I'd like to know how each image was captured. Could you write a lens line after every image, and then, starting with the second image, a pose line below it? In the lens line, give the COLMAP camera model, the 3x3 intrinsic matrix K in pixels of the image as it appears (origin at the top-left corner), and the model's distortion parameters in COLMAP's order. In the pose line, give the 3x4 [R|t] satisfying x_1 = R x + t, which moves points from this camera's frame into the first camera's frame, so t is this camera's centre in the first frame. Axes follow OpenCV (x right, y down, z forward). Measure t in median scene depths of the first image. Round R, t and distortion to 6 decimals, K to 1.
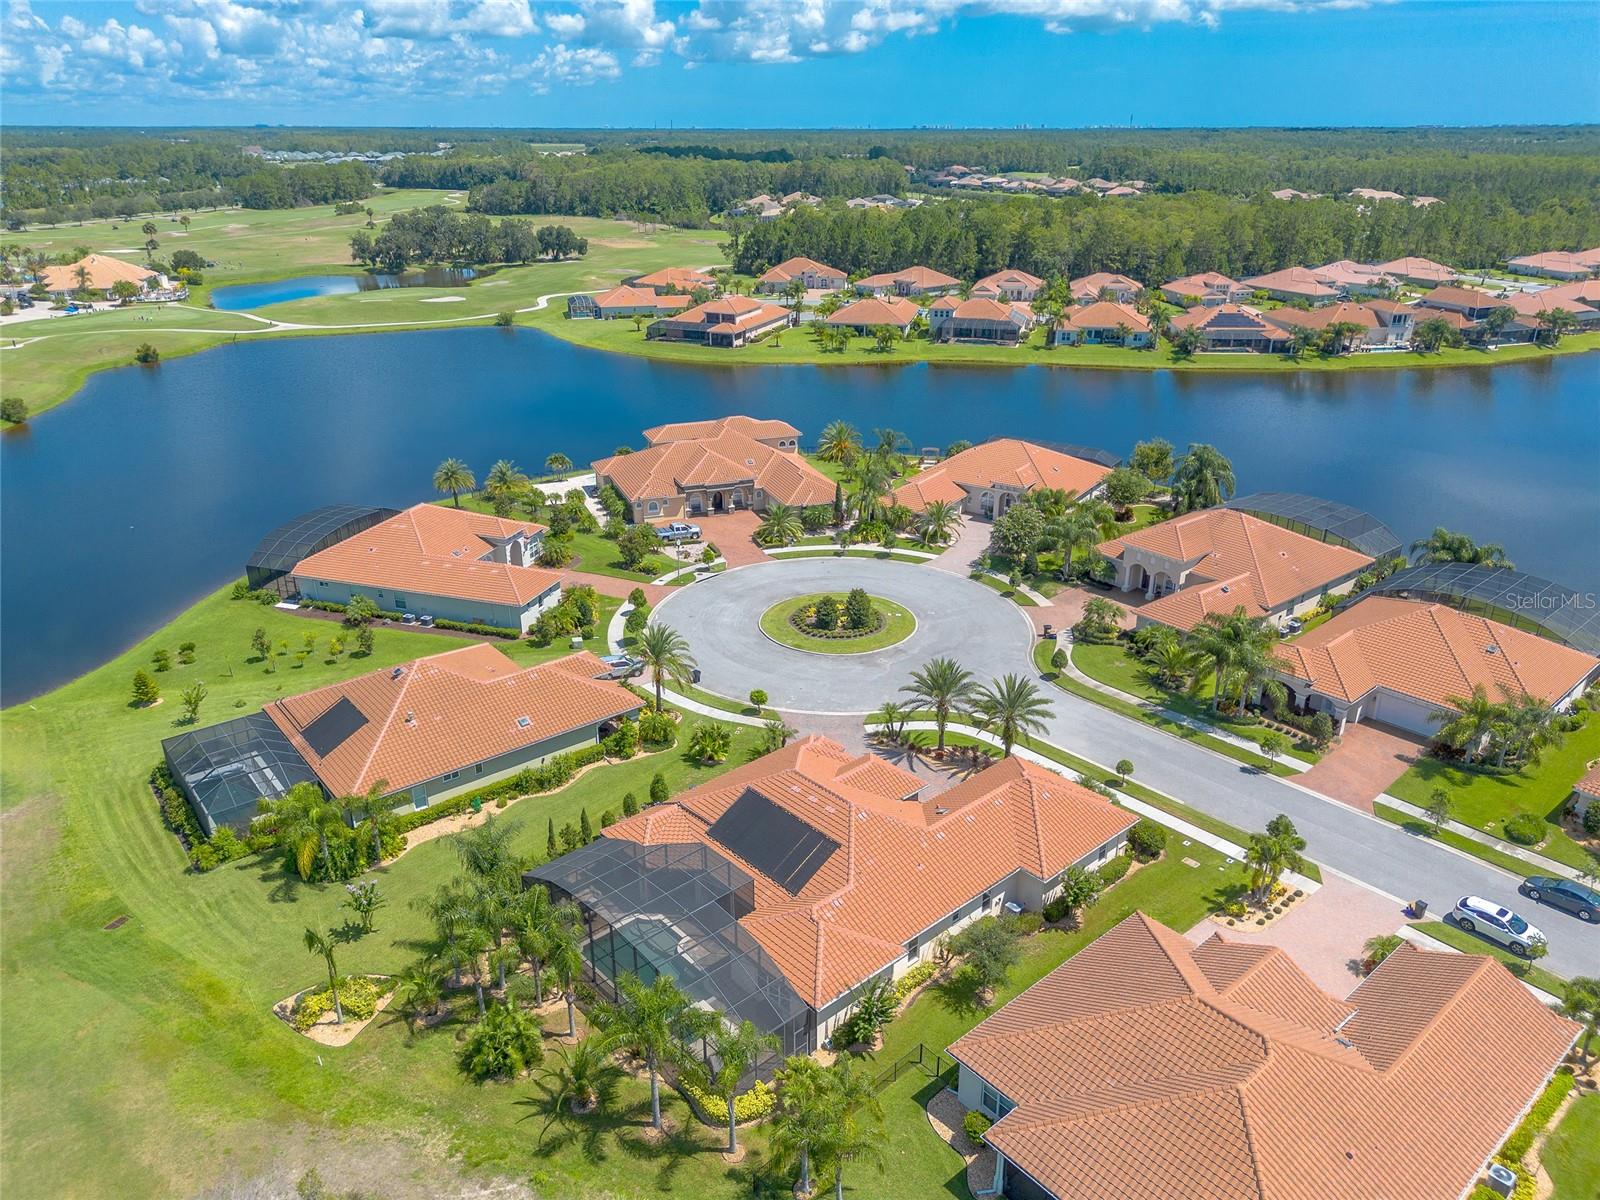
lens RADIAL K [[1130.4, 0, 798.0], [0, 1130.4, 605.4], [0, 0, 1]] dist [0.063384, -0.061367]
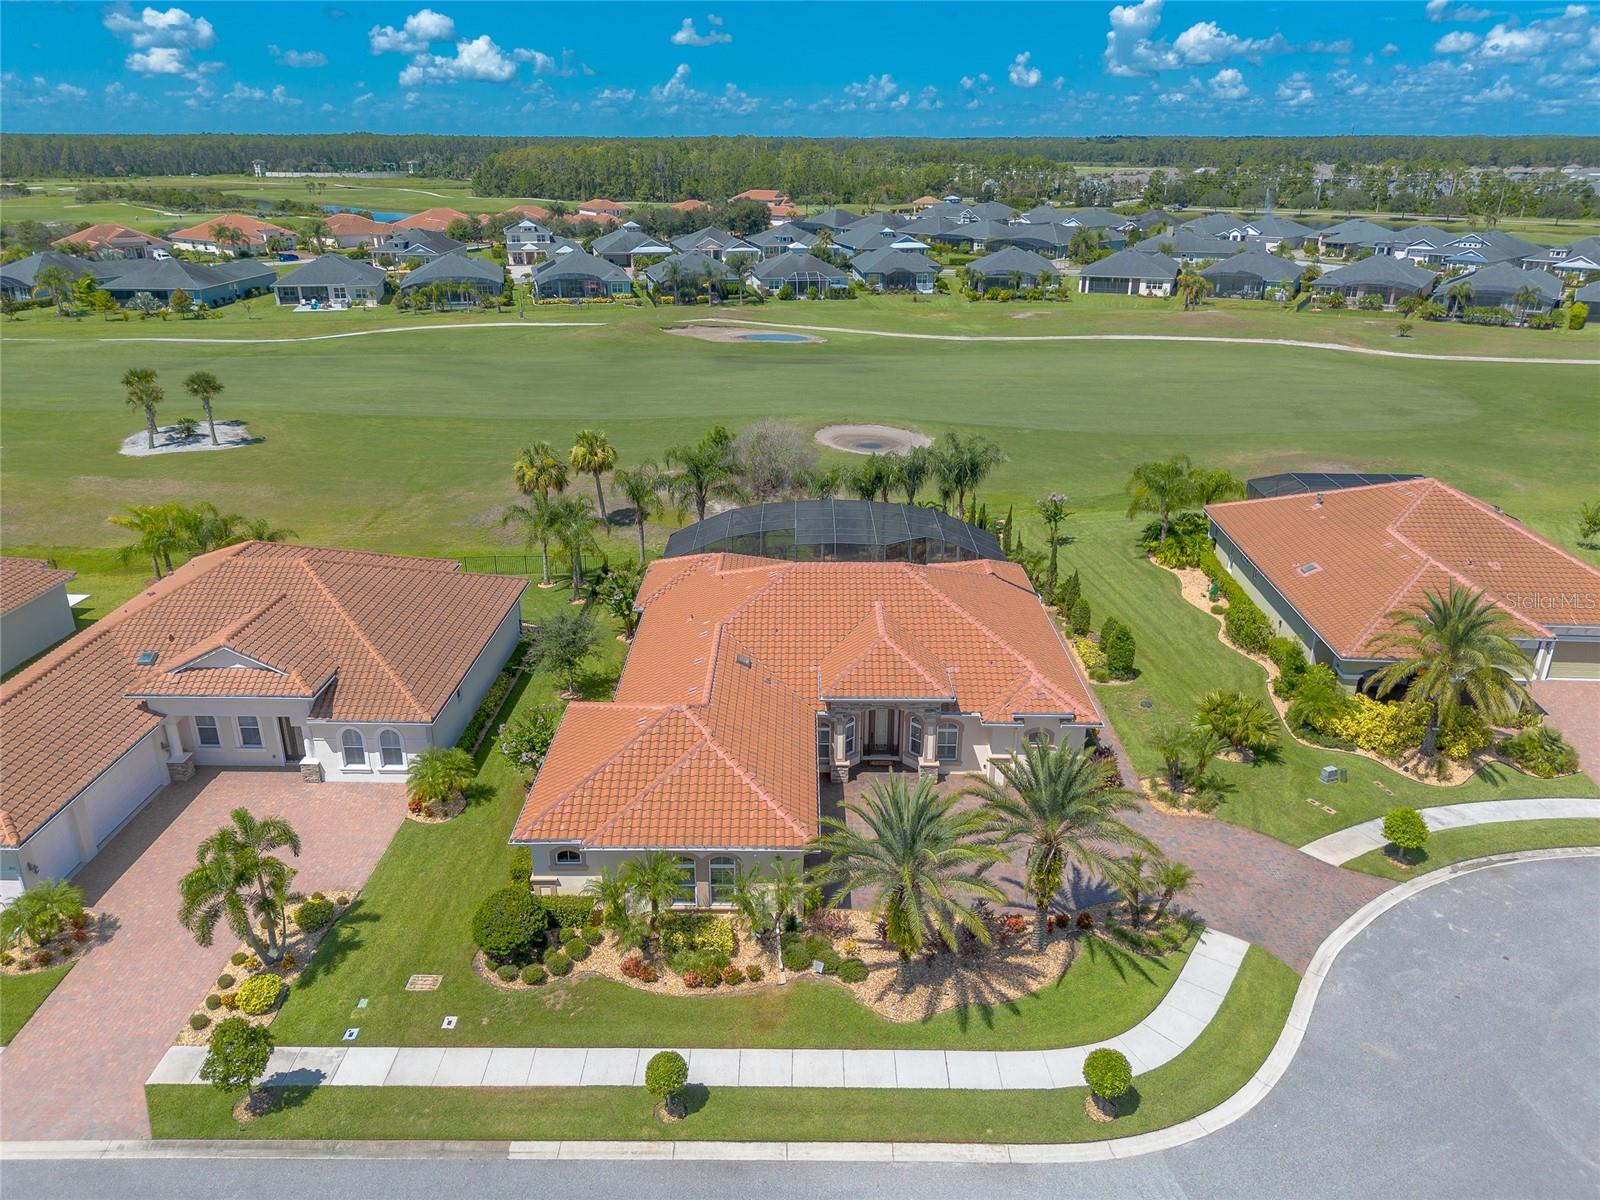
lens RADIAL K [[1130.4, 0, 798.0], [0, 1130.4, 605.4], [0, 0, 1]] dist [0.063384, -0.061367]
pose [[-0.671743, 0.280747, -0.685524, 0.295024], [-0.287751, 0.753845, 0.590693, -0.131802], [0.682613, 0.594054, -0.425605, 0.682737]]
